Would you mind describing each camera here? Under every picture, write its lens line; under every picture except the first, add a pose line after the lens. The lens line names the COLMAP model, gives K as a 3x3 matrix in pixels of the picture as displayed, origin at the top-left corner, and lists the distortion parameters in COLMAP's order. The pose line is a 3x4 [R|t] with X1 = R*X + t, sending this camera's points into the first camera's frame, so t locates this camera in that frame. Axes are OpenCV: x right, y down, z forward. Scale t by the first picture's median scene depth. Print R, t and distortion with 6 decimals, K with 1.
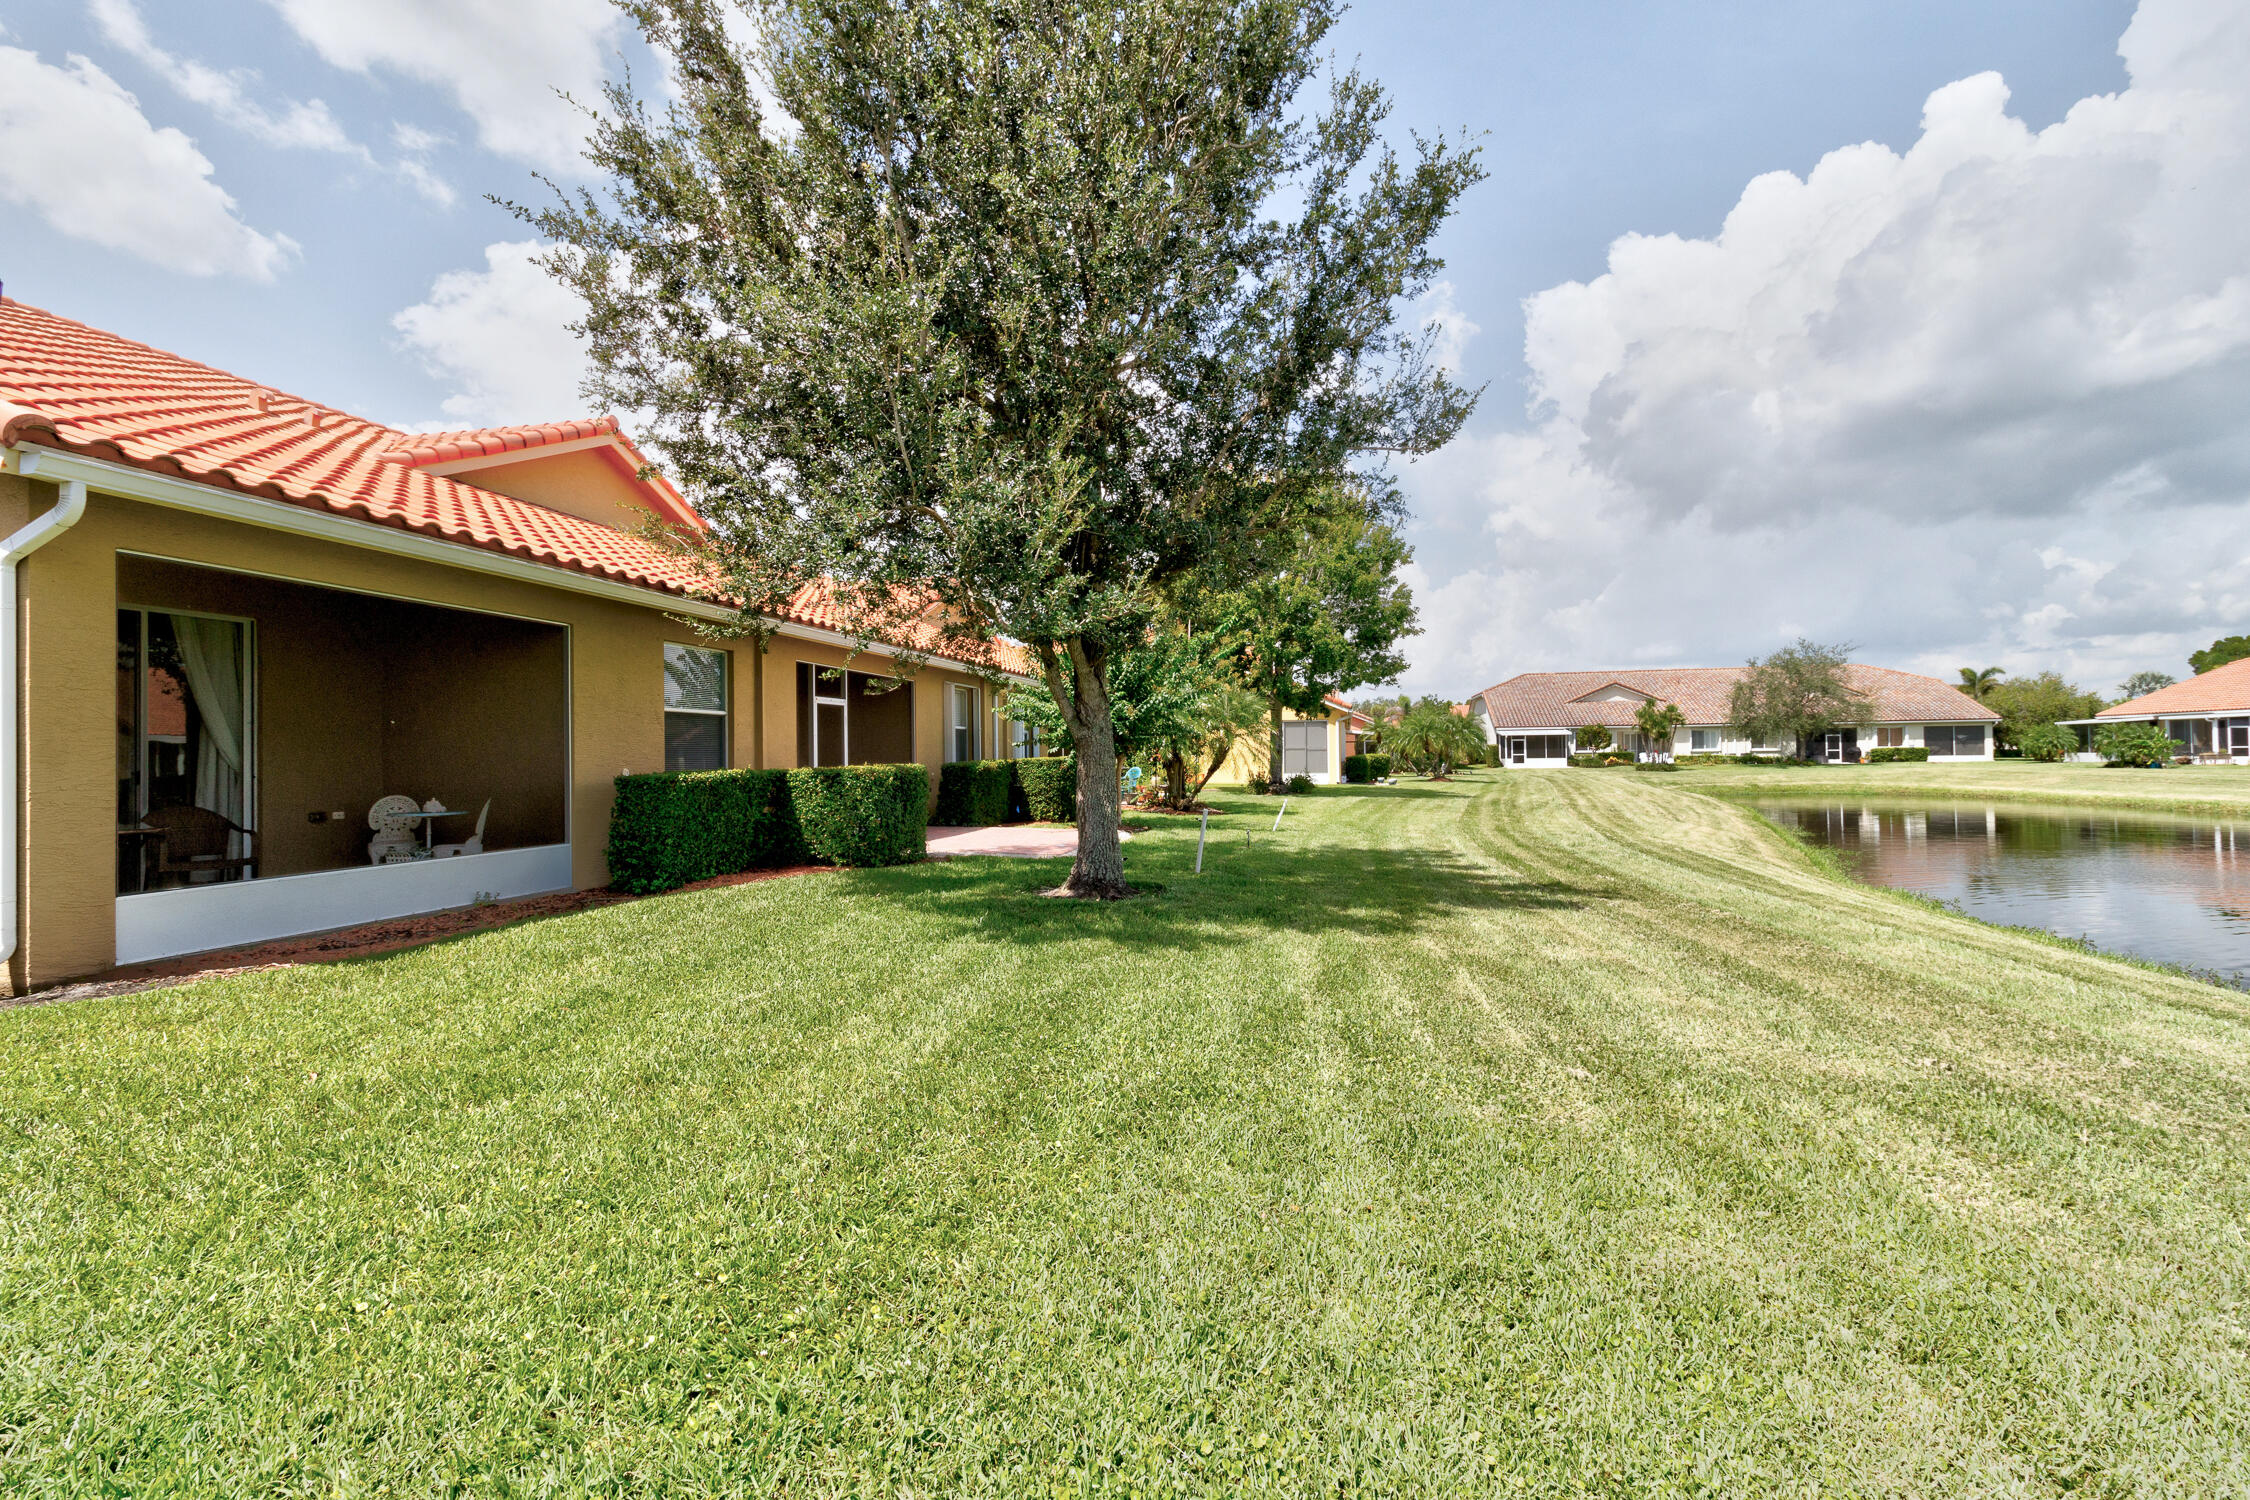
lens RADIAL K [[1036.6, 0, 1122.7], [0, 1036.6, 741.9], [0, 0, 1]] dist [0.000167, 0.000347]
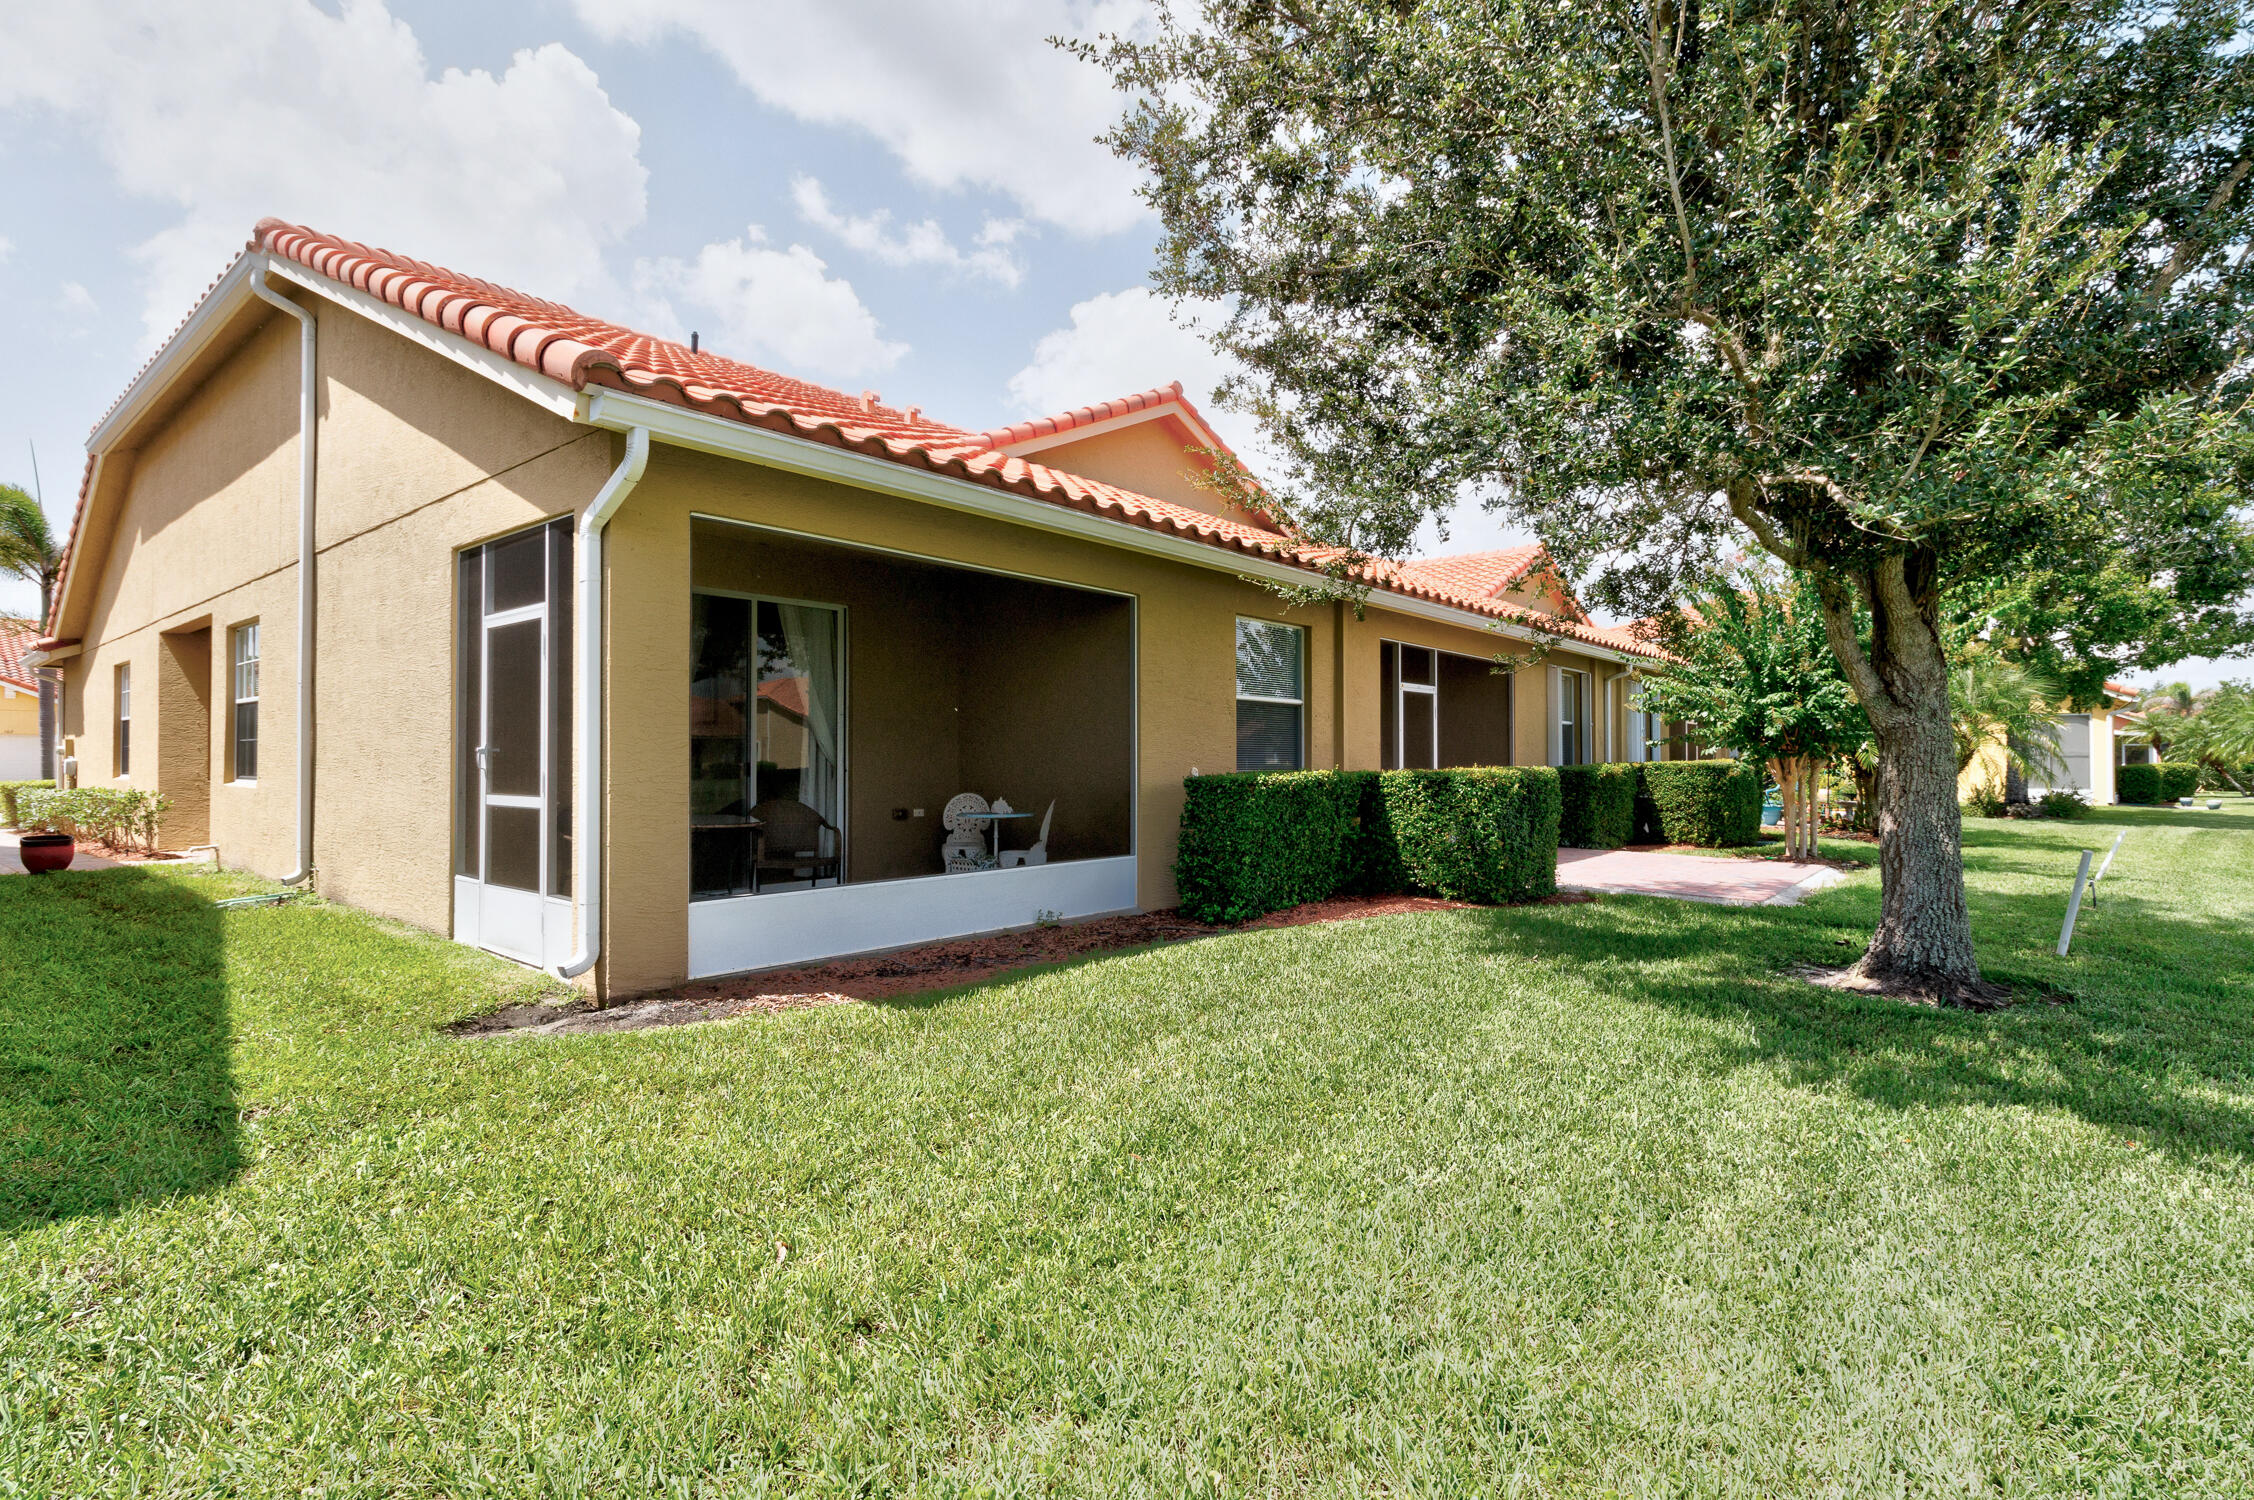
lens RADIAL K [[1067.9, 0, 1127.0], [0, 1067.9, 750.0], [0, 0, 1]] dist [-0.002088, -0.000342]
pose [[0.880406, 0.006226, -0.474181, -0.125218], [-0.003778, 0.999974, 0.006115, 0.006897], [0.474206, -0.003592, 0.880406, 0.226800]]
